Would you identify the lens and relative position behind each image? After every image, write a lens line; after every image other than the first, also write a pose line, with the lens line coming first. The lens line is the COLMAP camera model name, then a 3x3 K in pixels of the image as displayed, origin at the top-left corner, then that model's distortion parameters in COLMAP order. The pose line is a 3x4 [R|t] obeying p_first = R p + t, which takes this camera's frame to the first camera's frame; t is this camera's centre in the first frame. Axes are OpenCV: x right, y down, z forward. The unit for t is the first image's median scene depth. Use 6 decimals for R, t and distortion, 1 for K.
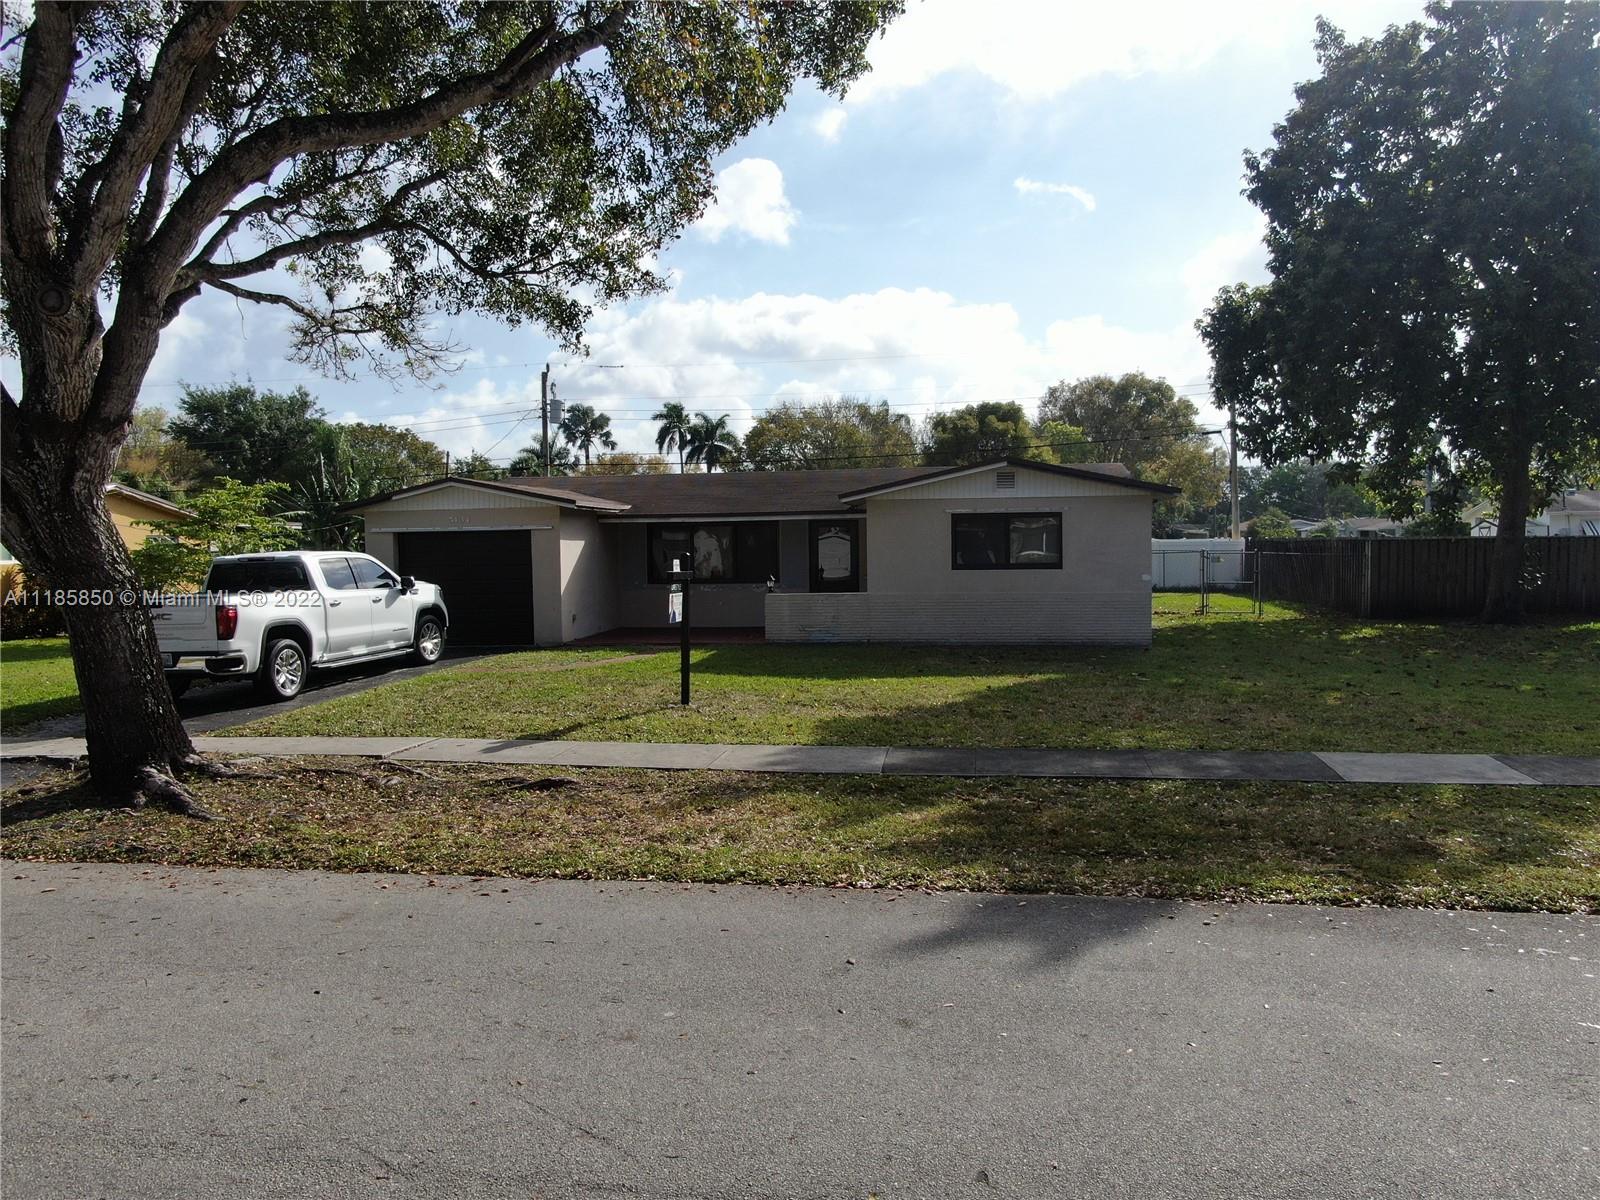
lens RADIAL K [[1149.1, 0, 795.1], [0, 1149.1, 601.8], [0, 0, 1]] dist [-0.017234, 0.006389]
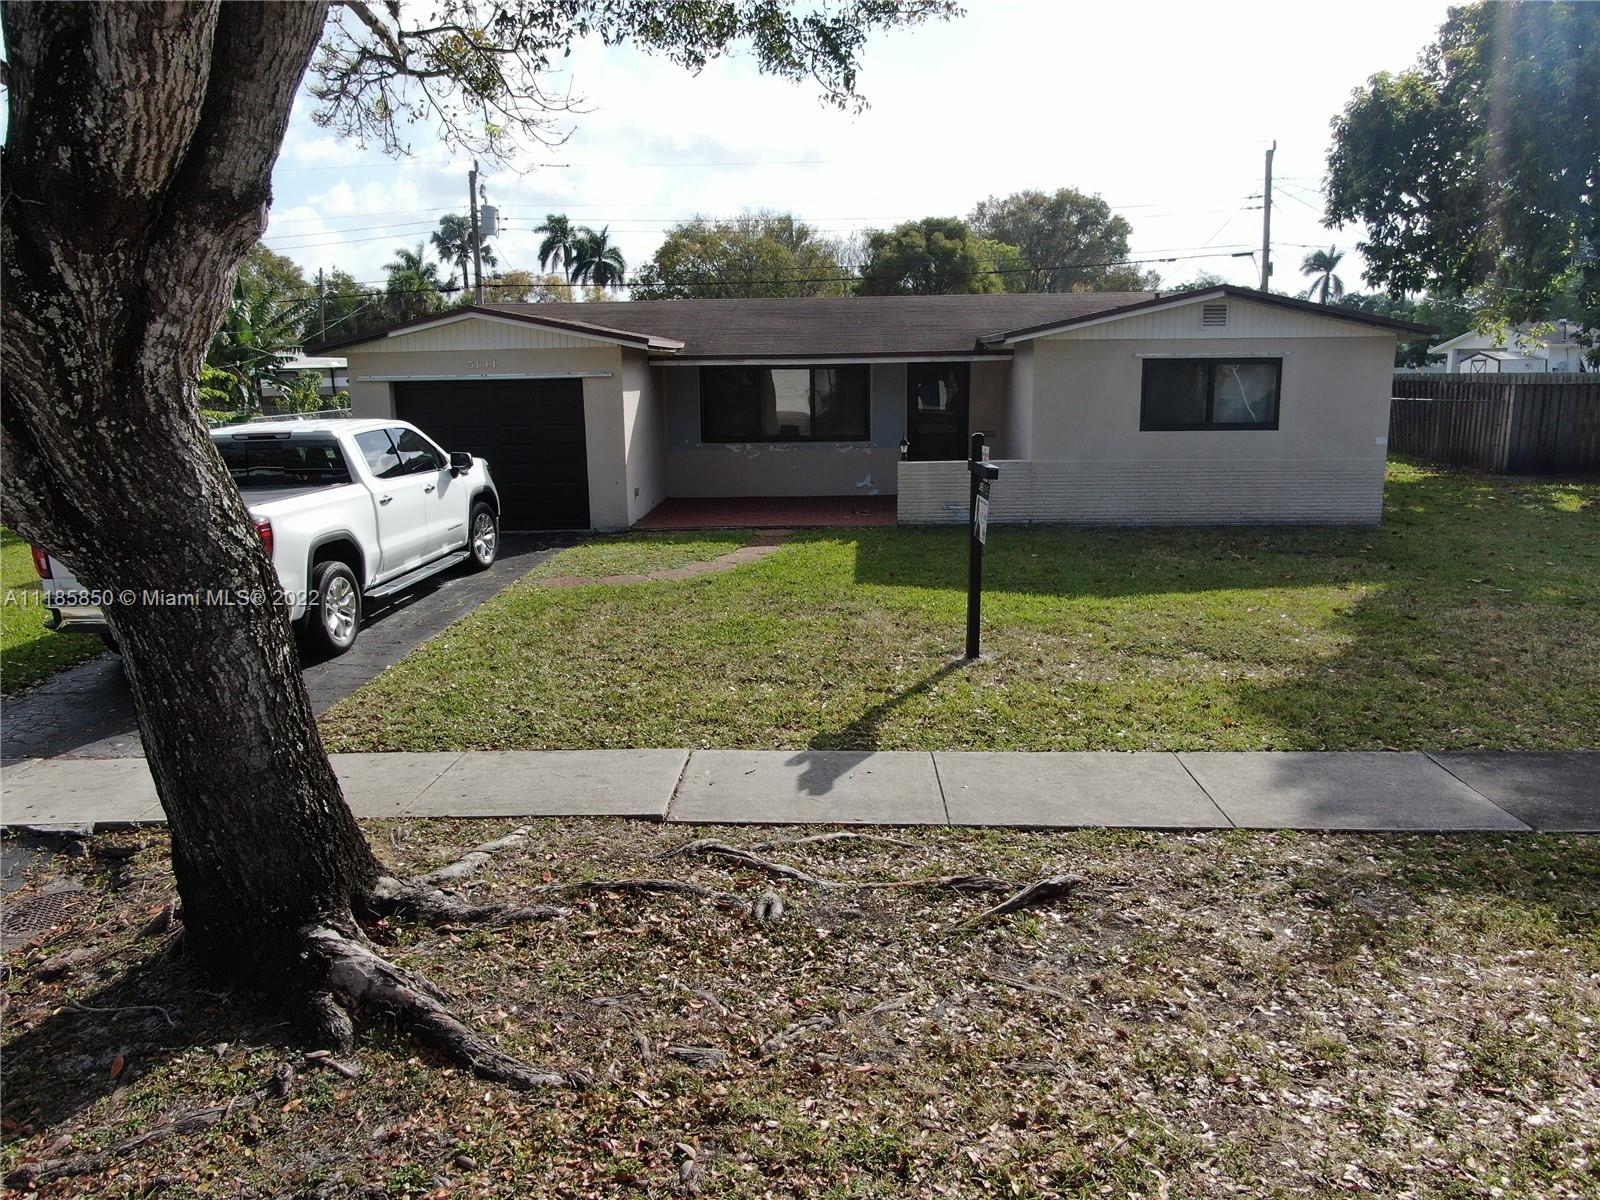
lens RADIAL K [[1149.1, 0, 796.8], [0, 1149.1, 603.7], [0, 0, 1]] dist [-0.017234, 0.006389]
pose [[0.993004, -0.023706, 0.115674, -0.211191], [0.005816, 0.988269, 0.152611, -0.035412], [-0.117935, -0.150870, 0.981494, 0.258966]]
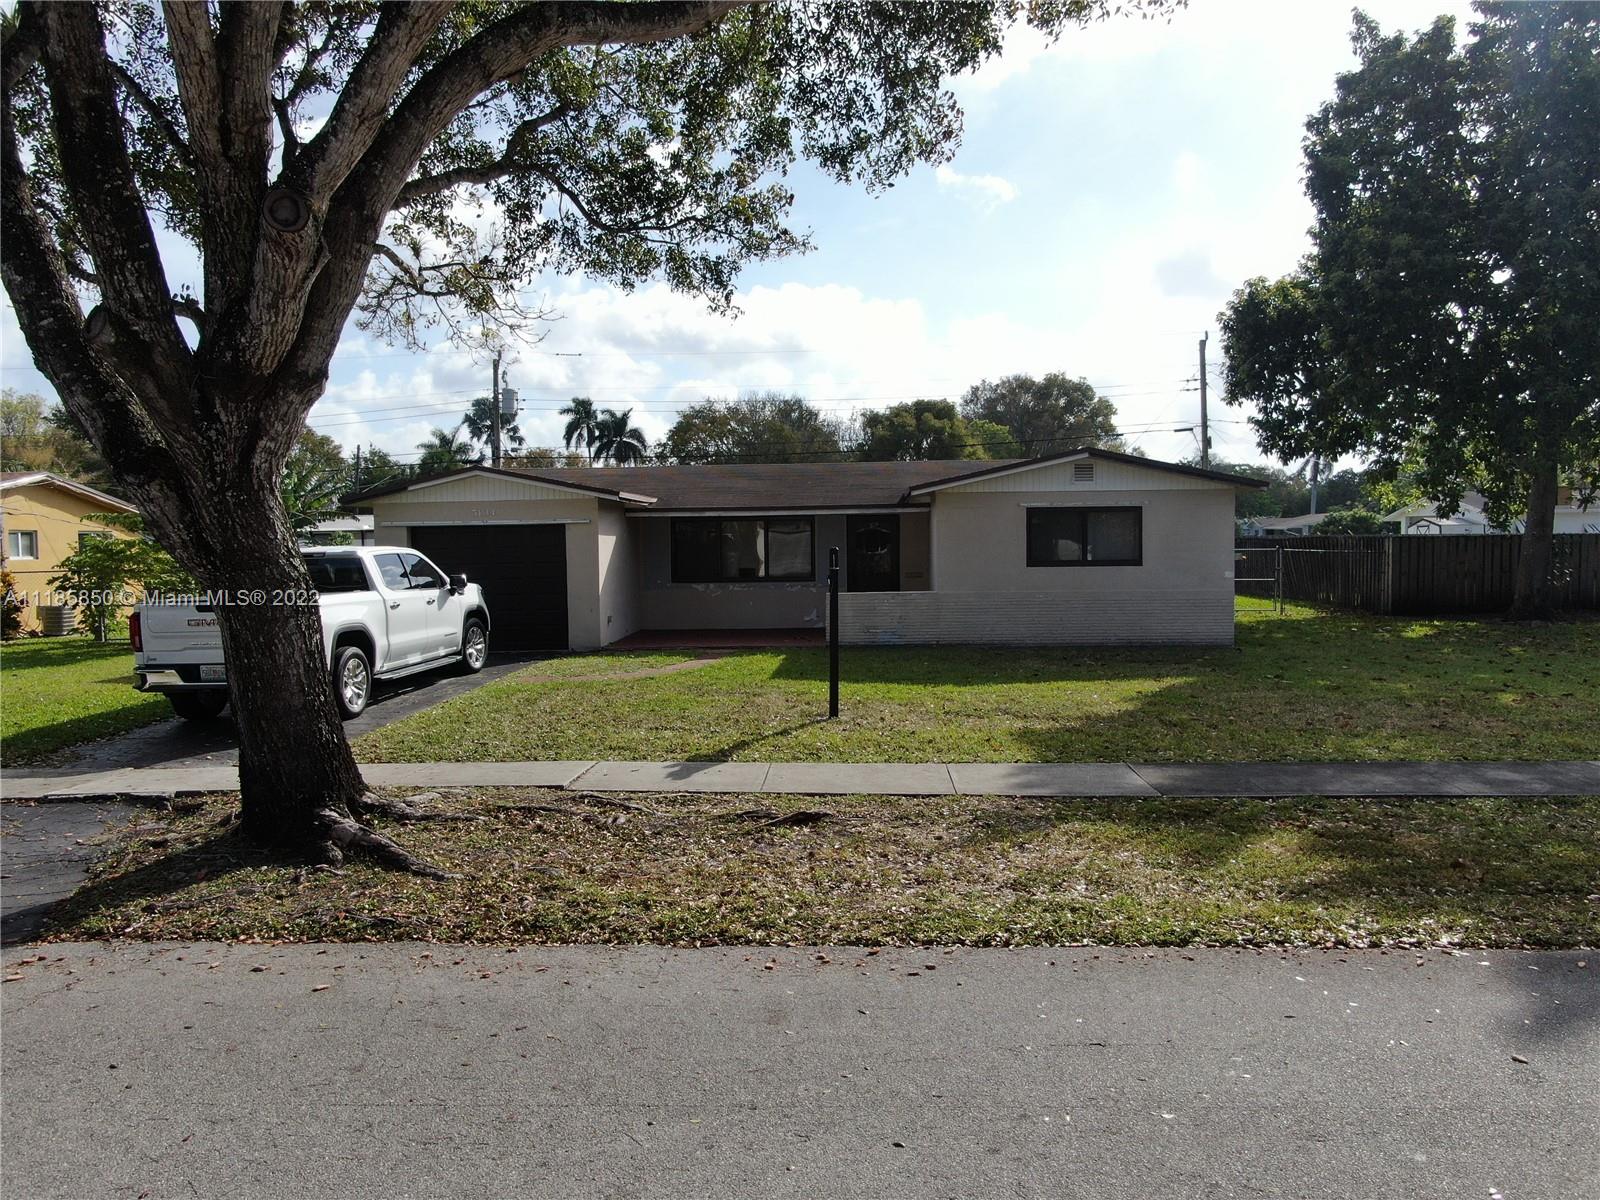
lens RADIAL K [[1149.1, 0, 796.8], [0, 1149.1, 602.1], [0, 0, 1]] dist [-0.017234, 0.006389]
pose [[0.994981, -0.004150, 0.099976, -0.161566], [0.004052, 0.999991, 0.001181, -0.000690], [-0.099980, -0.000769, 0.994989, 0.084328]]
